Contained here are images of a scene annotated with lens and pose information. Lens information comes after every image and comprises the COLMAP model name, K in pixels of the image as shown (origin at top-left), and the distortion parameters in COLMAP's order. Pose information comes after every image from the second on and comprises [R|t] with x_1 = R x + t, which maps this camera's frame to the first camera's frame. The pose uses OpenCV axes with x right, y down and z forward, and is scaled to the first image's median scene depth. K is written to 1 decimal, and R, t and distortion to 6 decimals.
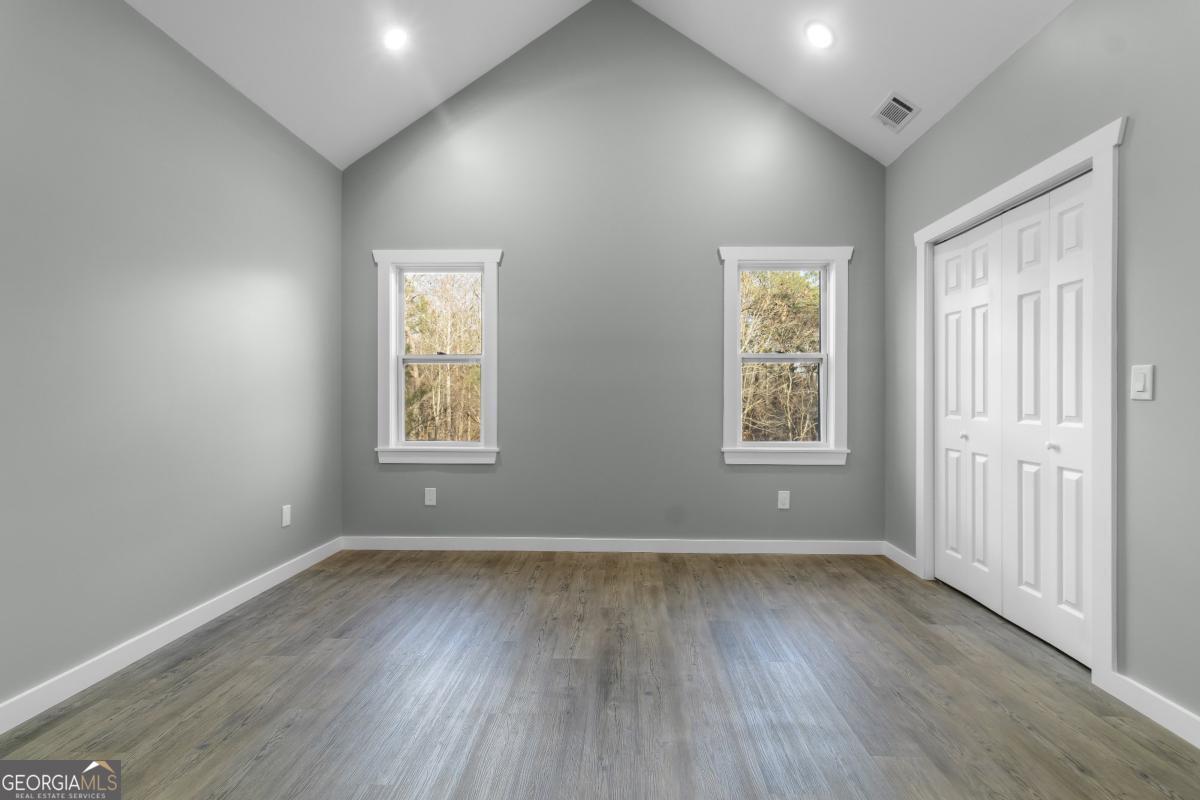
lens RADIAL K [[555.4, 0, 605.8], [0, 555.4, 390.2], [0, 0, 1]] dist [0.002907, 0.000253]
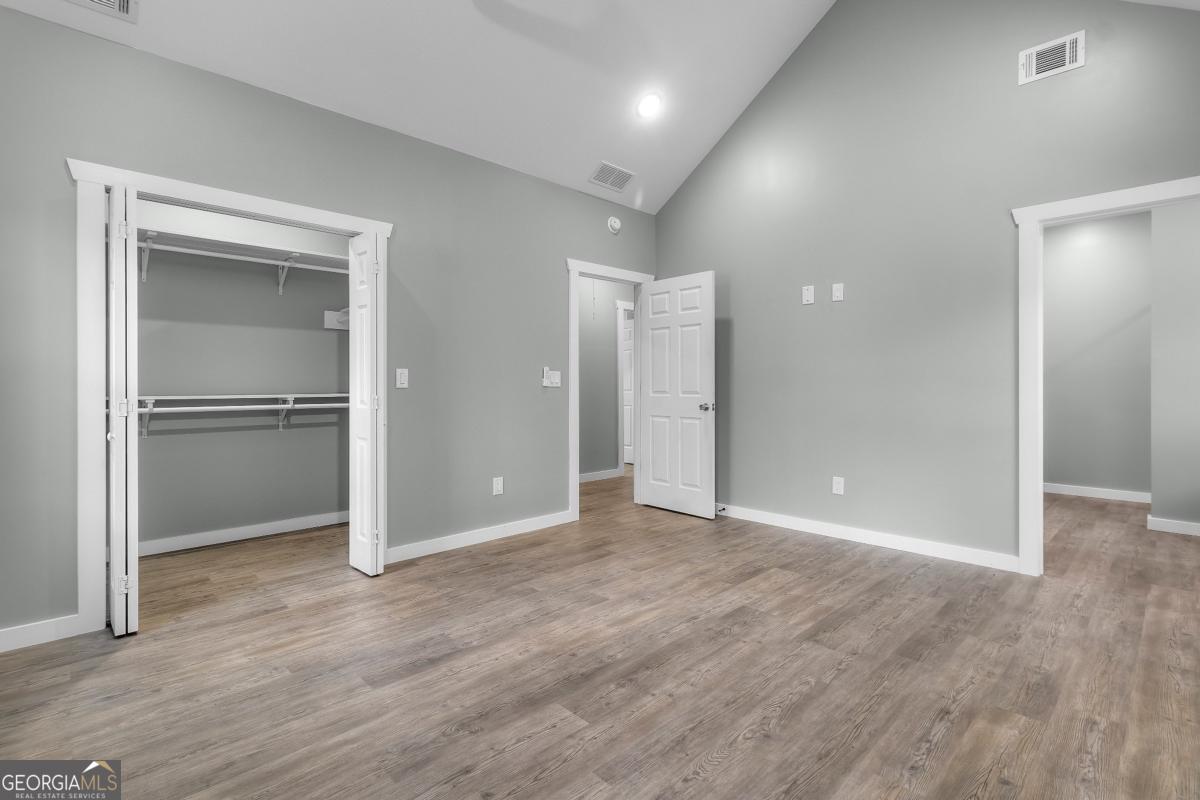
lens RADIAL K [[585.5, 0, 600.0], [0, 585.5, 400.0], [0, 0, 1]] dist [0.001400, 0.000322]
pose [[-0.720789, -0.016822, 0.692950, -0.457974], [-0.004202, 0.999793, 0.019900, 0.008880], [-0.693142, 0.011432, -0.720711, 1.083091]]
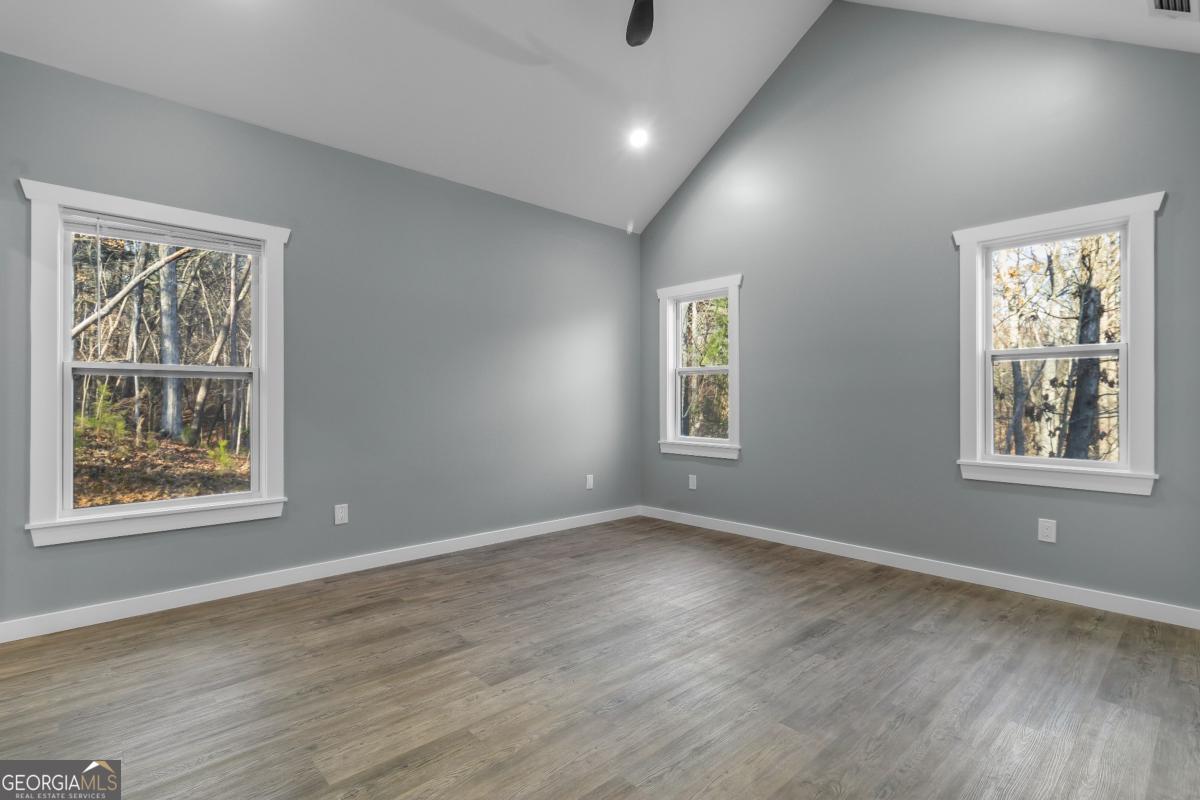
lens RADIAL K [[555.4, 0, 605.8], [0, 555.4, 390.2], [0, 0, 1]] dist [0.002907, 0.000253]
pose [[0.709266, -0.014193, -0.704798, 0.506046], [0.007487, 0.999893, -0.012602, 0.001126], [0.704901, 0.003661, 0.709296, -0.018192]]
